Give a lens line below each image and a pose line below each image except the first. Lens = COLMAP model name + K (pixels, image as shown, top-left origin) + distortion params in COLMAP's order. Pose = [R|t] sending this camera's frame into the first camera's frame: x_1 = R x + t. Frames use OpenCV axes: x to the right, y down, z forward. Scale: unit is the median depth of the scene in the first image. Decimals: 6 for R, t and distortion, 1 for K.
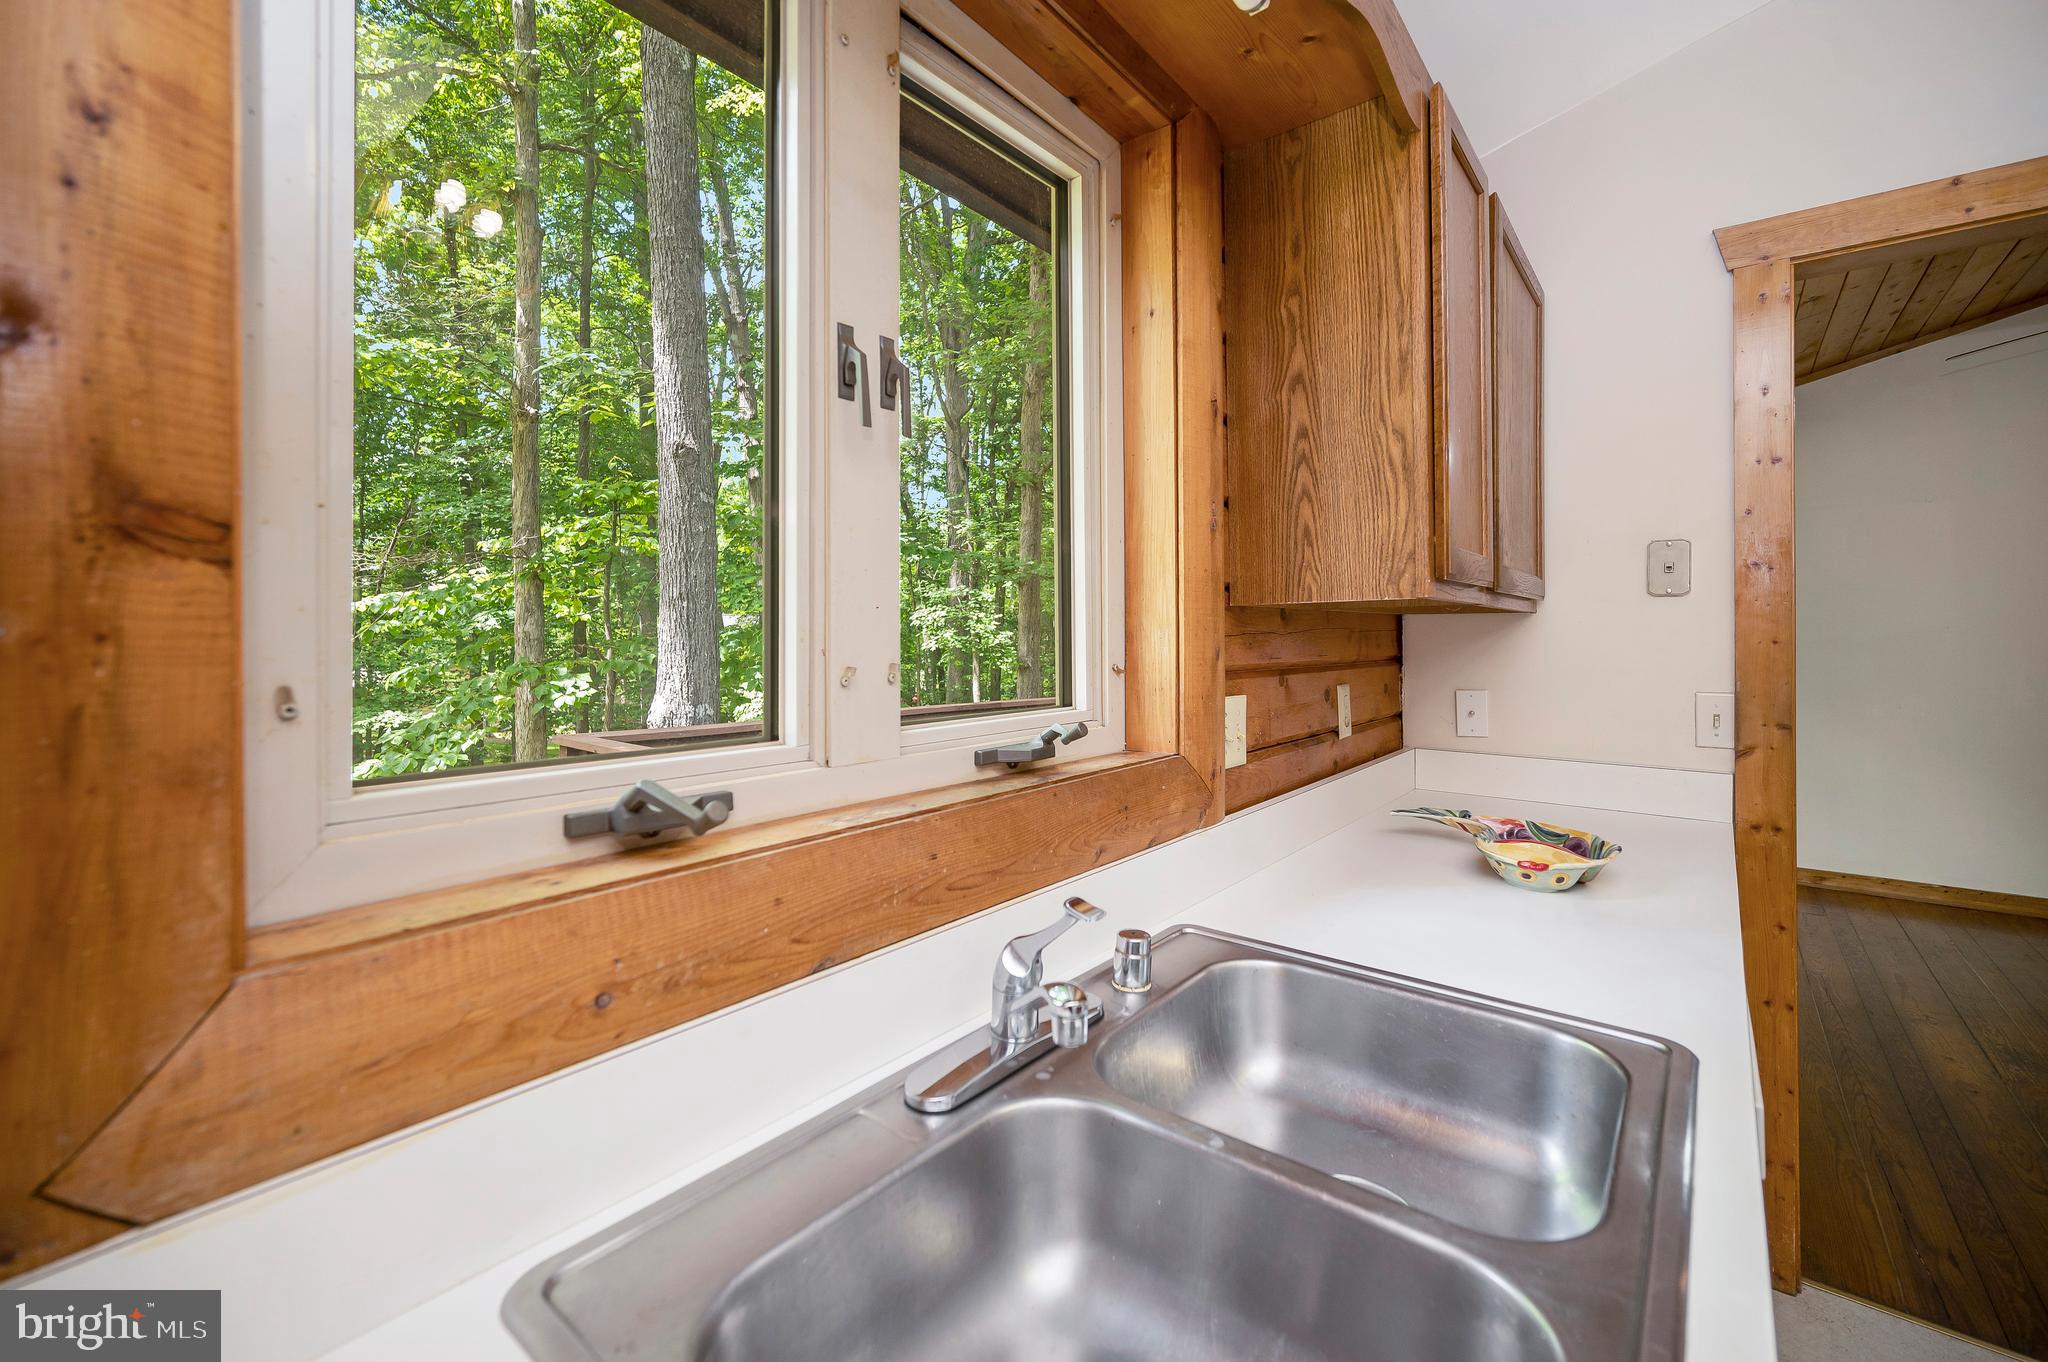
lens RADIAL K [[824.0, 0, 1033.7], [0, 824.0, 650.8], [0, 0, 1]] dist [-0.001909, -0.000315]
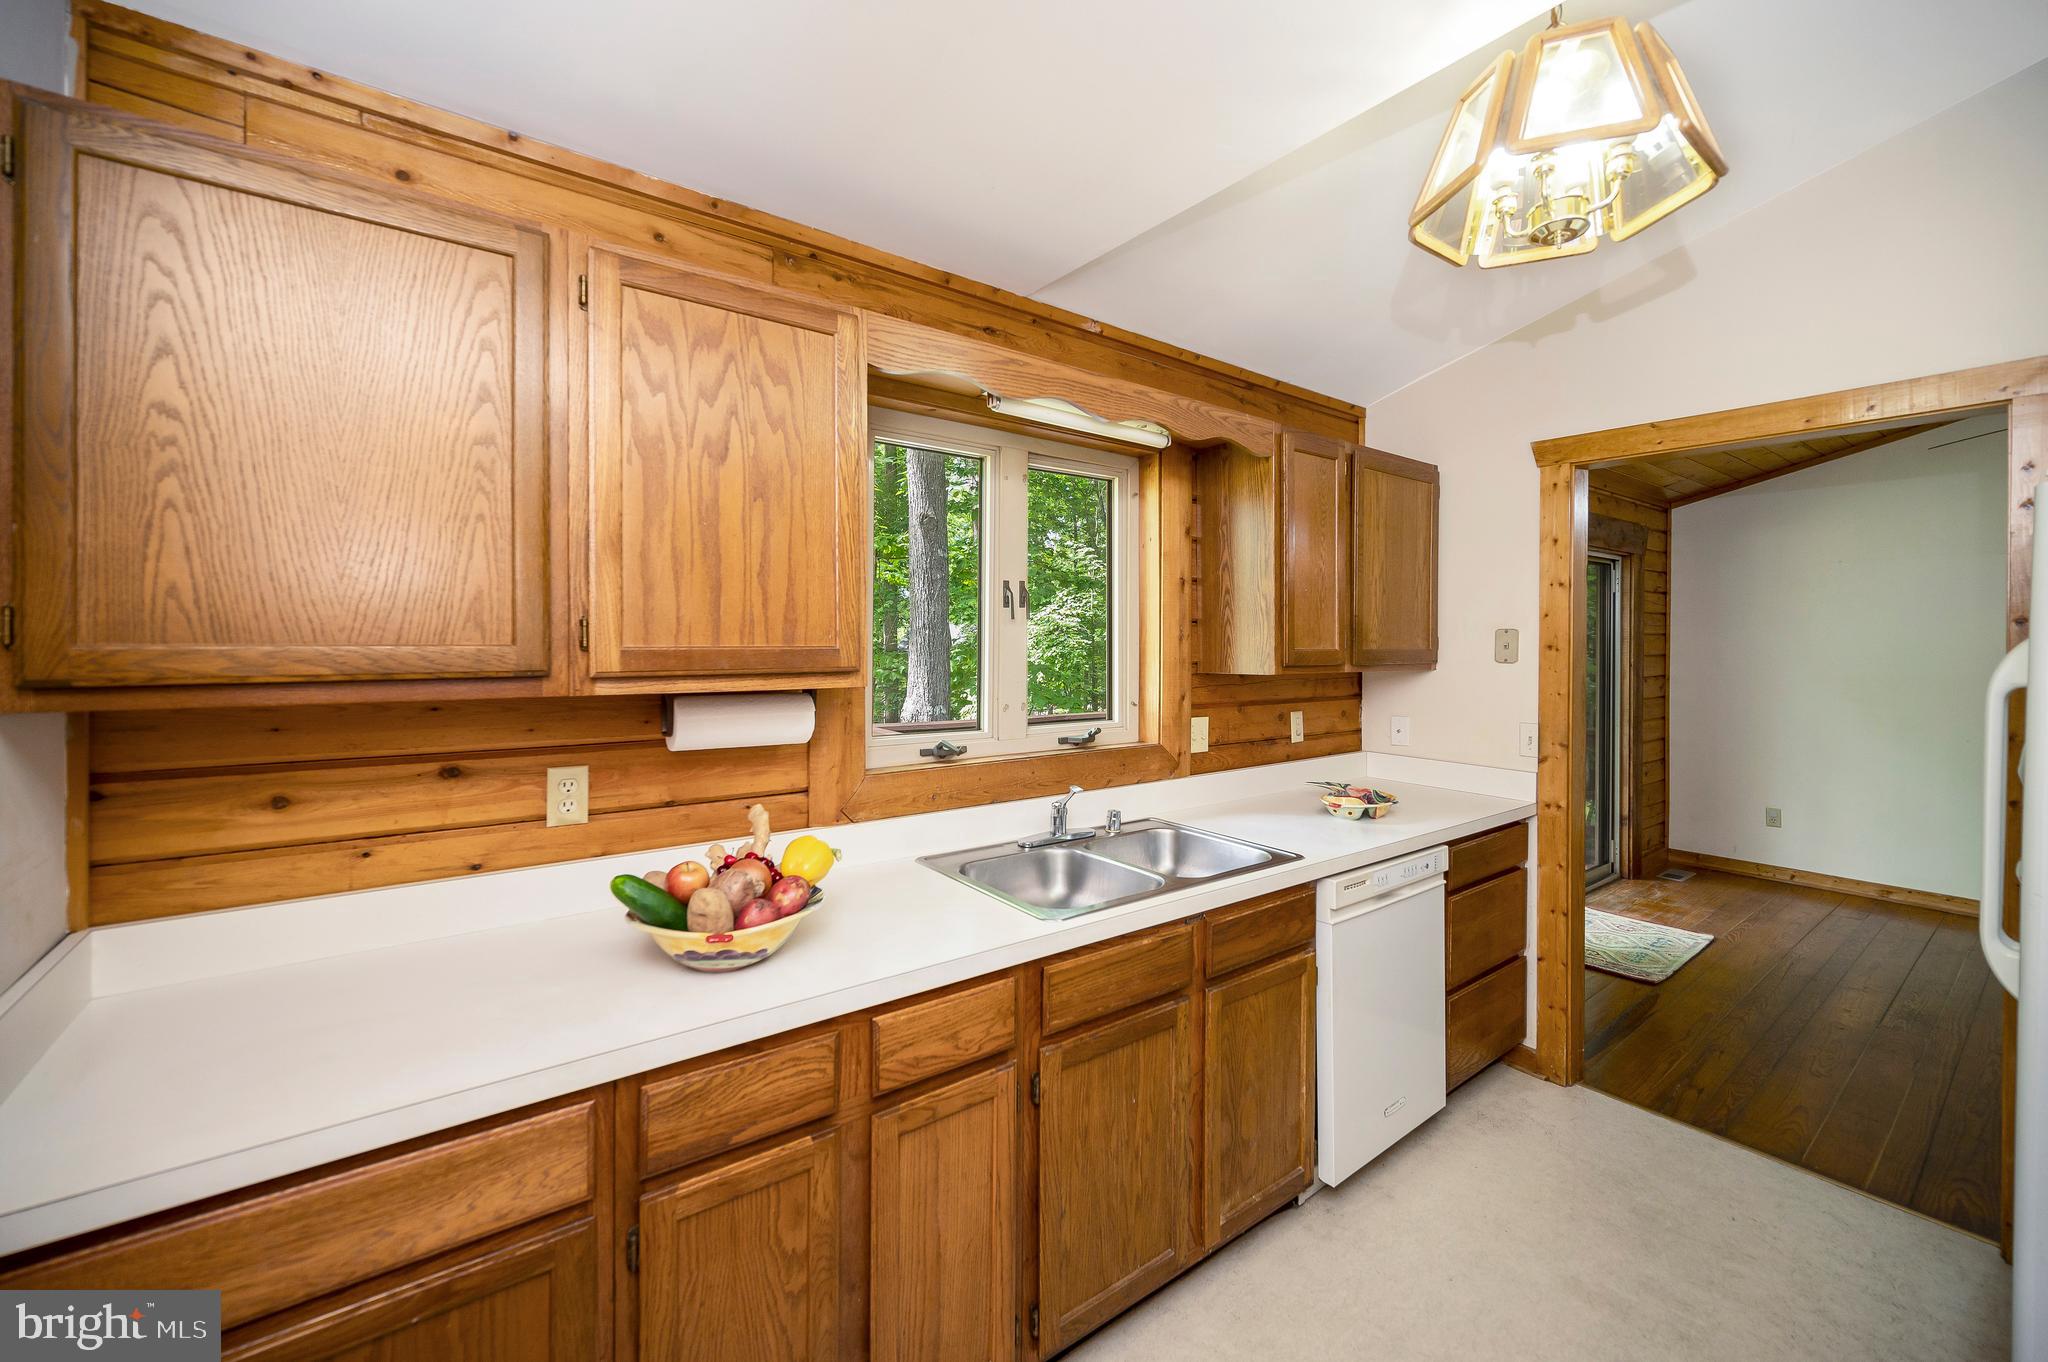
lens RADIAL K [[824.0, 0, 1021.6], [0, 824.0, 666.4], [0, 0, 1]] dist [-0.001909, -0.000315]
pose [[0.963376, 0.014069, -0.267786, 0.315727], [-0.009499, 0.999786, 0.018355, -0.089443], [0.267987, -0.015139, 0.963304, -0.923519]]
